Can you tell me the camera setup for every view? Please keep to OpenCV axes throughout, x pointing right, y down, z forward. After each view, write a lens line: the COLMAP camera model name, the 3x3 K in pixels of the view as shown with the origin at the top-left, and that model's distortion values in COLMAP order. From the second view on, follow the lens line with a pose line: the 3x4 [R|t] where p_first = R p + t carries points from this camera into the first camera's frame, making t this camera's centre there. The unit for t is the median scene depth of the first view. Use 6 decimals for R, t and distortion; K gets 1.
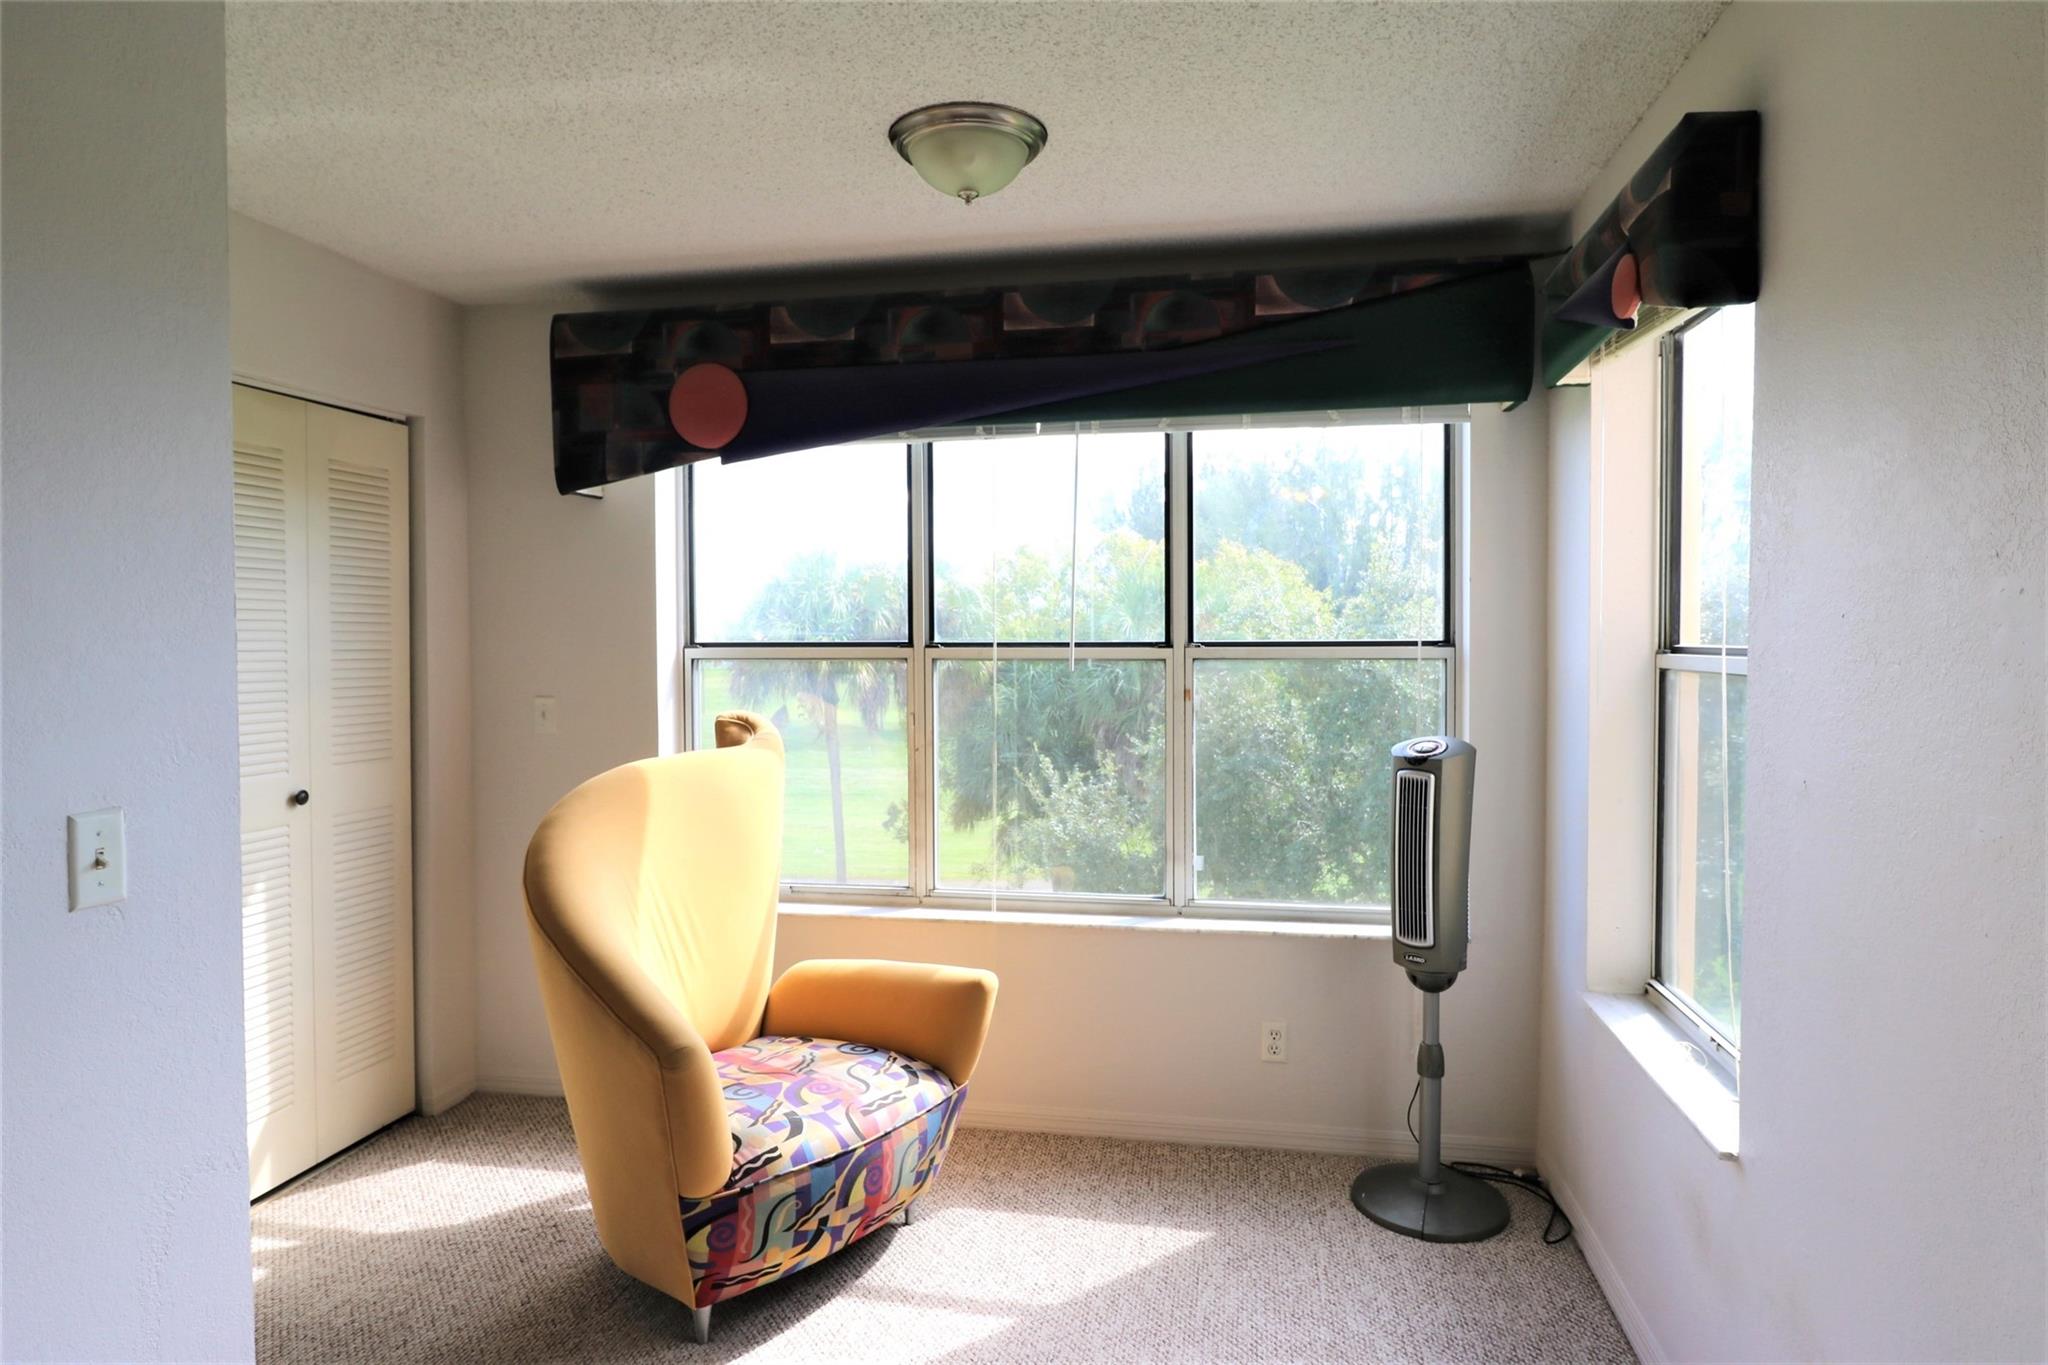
lens RADIAL K [[1198.3, 0, 1031.5], [0, 1198.3, 668.3], [0, 0, 1]] dist [-0.008518, -0.001382]
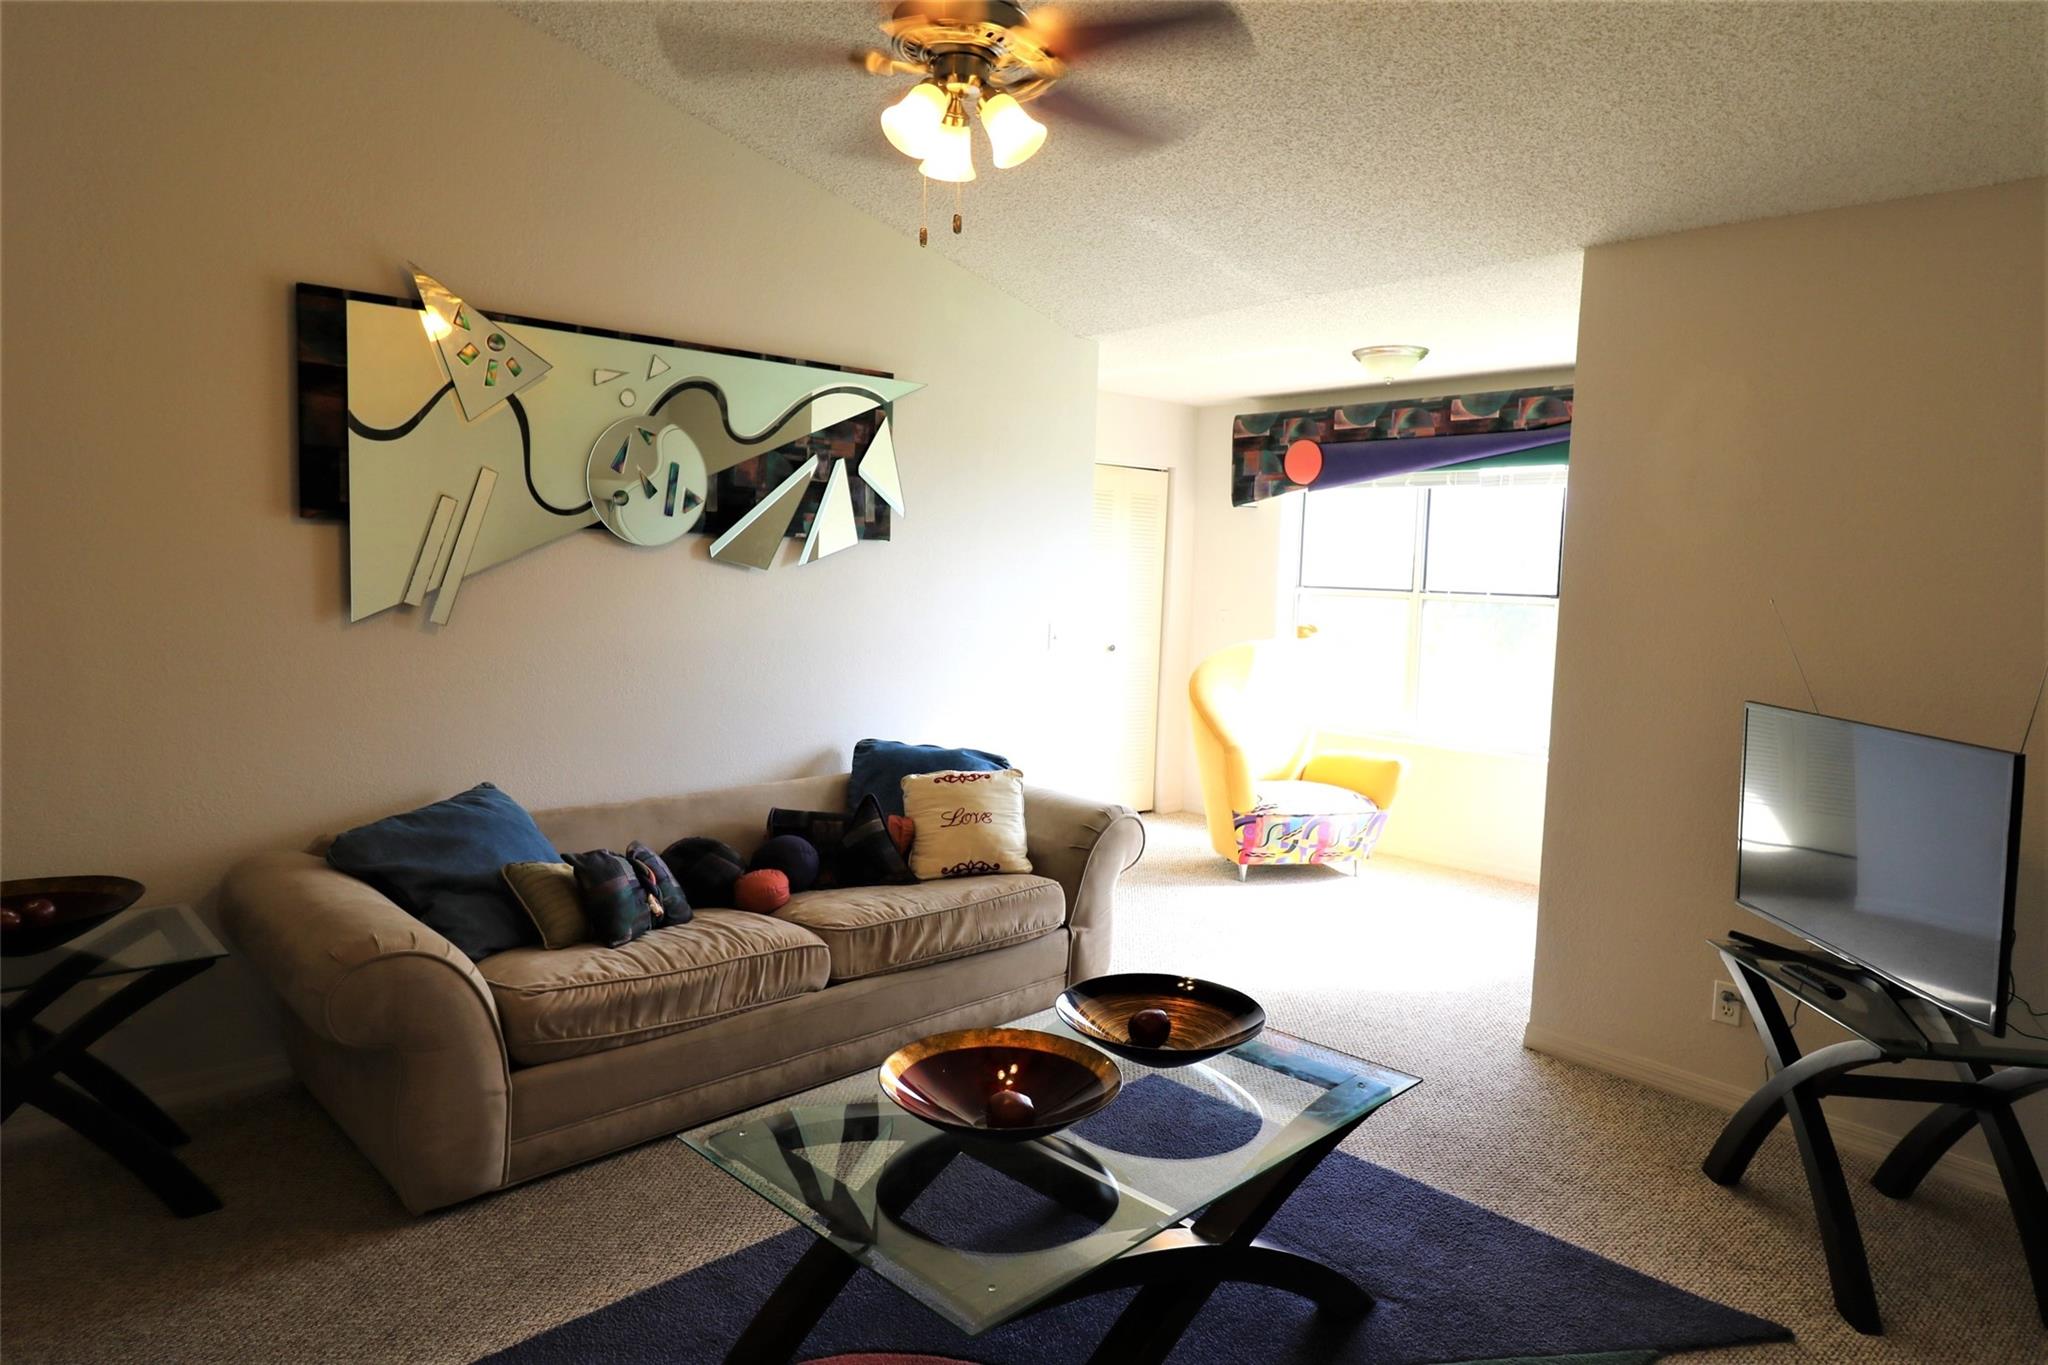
lens RADIAL K [[1198.3, 0, 1029.5], [0, 1198.3, 677.2], [0, 0, 1]] dist [-0.008518, -0.001382]
pose [[0.805852, 0.081211, -0.586522, 0.559617], [-0.049970, 0.996344, 0.069299, 0.015267], [0.590005, -0.026536, 0.806963, -0.865174]]
